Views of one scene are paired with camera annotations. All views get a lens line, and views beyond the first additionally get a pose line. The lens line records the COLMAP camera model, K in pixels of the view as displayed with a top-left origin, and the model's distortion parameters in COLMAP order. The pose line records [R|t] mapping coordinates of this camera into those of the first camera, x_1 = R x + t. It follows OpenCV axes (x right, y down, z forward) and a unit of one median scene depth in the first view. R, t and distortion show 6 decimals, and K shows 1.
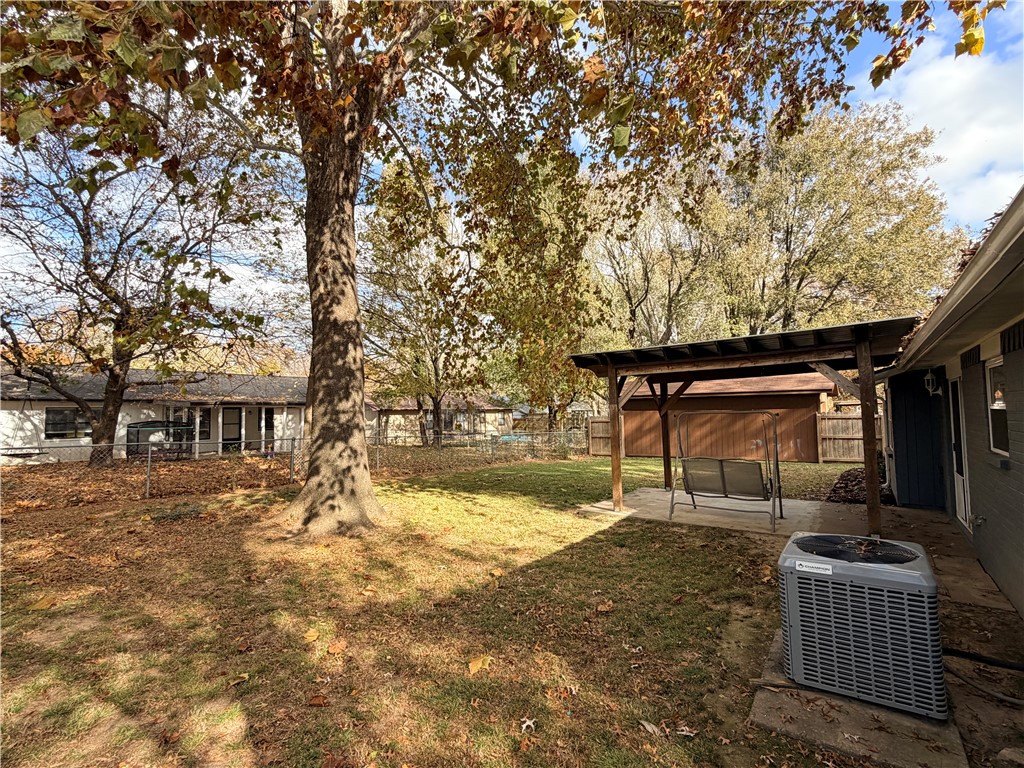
lens RADIAL K [[487.9, 0, 512.0], [0, 487.9, 384.0], [0, 0, 1]] dist [-0.001194, 0.000067]
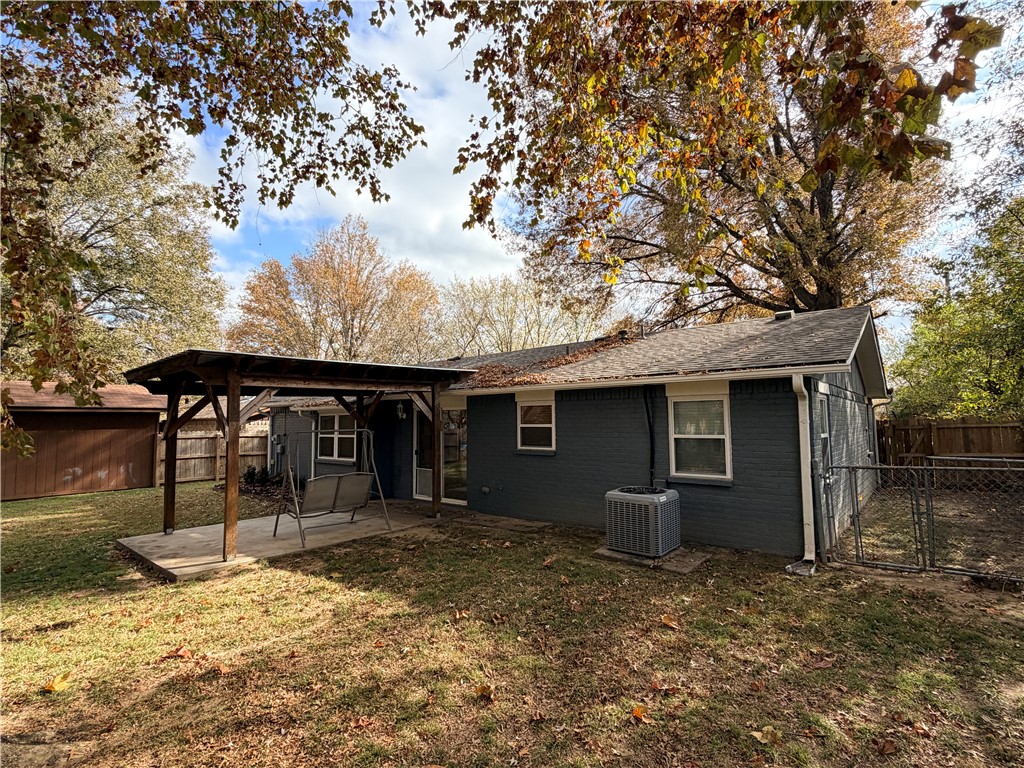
lens RADIAL K [[487.9, 0, 512.0], [0, 487.9, 384.0], [0, 0, 1]] dist [-0.001194, 0.000067]
pose [[0.077188, 0.091985, 0.992764, -0.615663], [-0.046975, 0.994965, -0.088537, 0.035945], [-0.995909, -0.039801, 0.081121, 0.577305]]
